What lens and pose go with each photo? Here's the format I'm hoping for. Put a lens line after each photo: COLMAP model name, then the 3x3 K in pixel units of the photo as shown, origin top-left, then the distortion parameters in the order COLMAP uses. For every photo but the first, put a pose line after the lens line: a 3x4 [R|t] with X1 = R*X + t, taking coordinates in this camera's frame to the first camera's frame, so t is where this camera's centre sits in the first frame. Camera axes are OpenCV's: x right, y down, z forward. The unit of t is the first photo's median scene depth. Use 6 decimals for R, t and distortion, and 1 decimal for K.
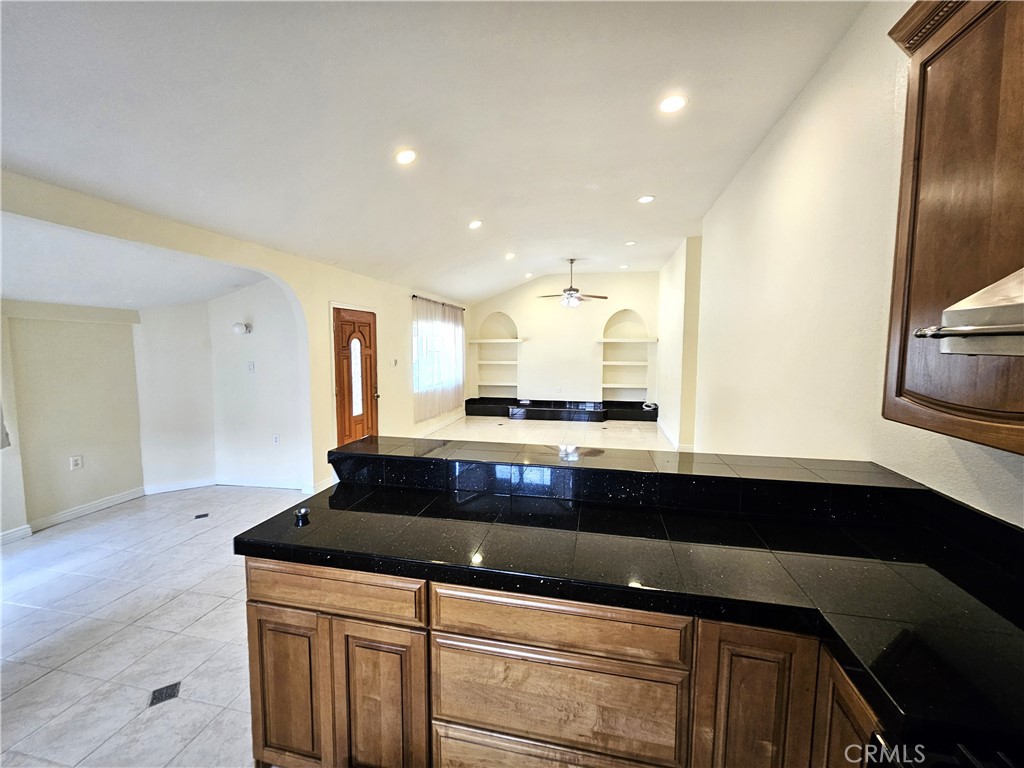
lens RADIAL K [[421.9, 0, 505.5], [0, 421.9, 383.7], [0, 0, 1]] dist [-0.002475, -0.001115]
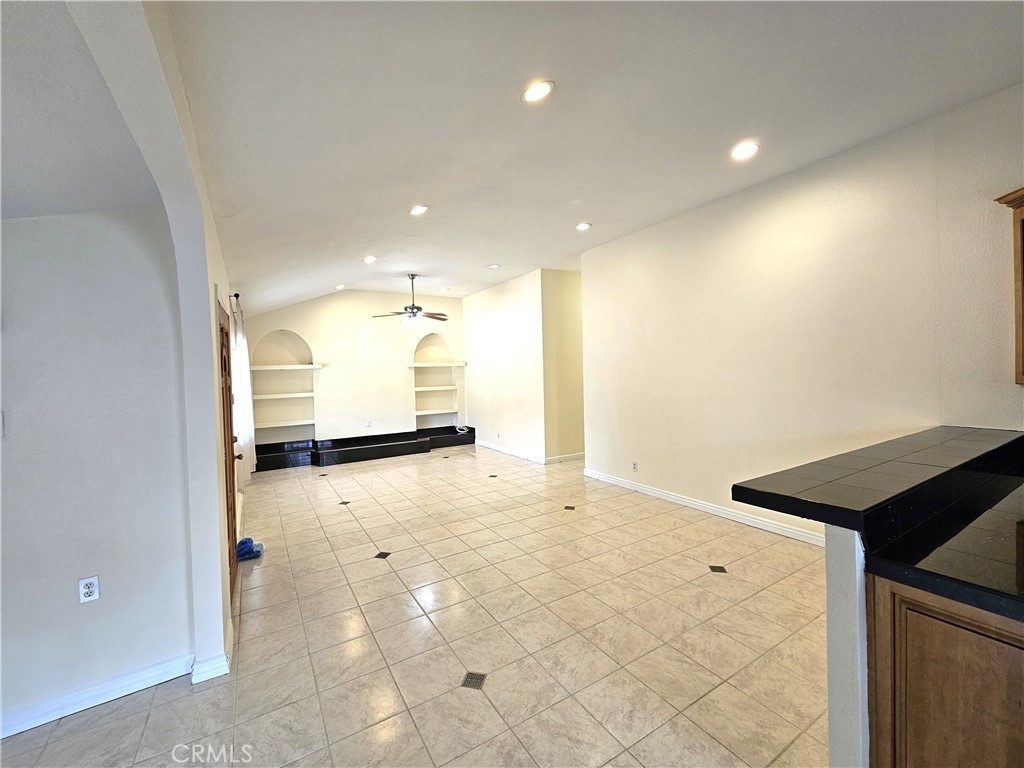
lens RADIAL K [[421.9, 0, 502.1], [0, 421.9, 382.4], [0, 0, 1]] dist [-0.002475, -0.001115]
pose [[0.722096, -0.034175, 0.690948, -0.291806], [0.088422, 0.995146, -0.043187, -0.007285], [-0.686118, 0.092280, 0.721613, 0.205913]]
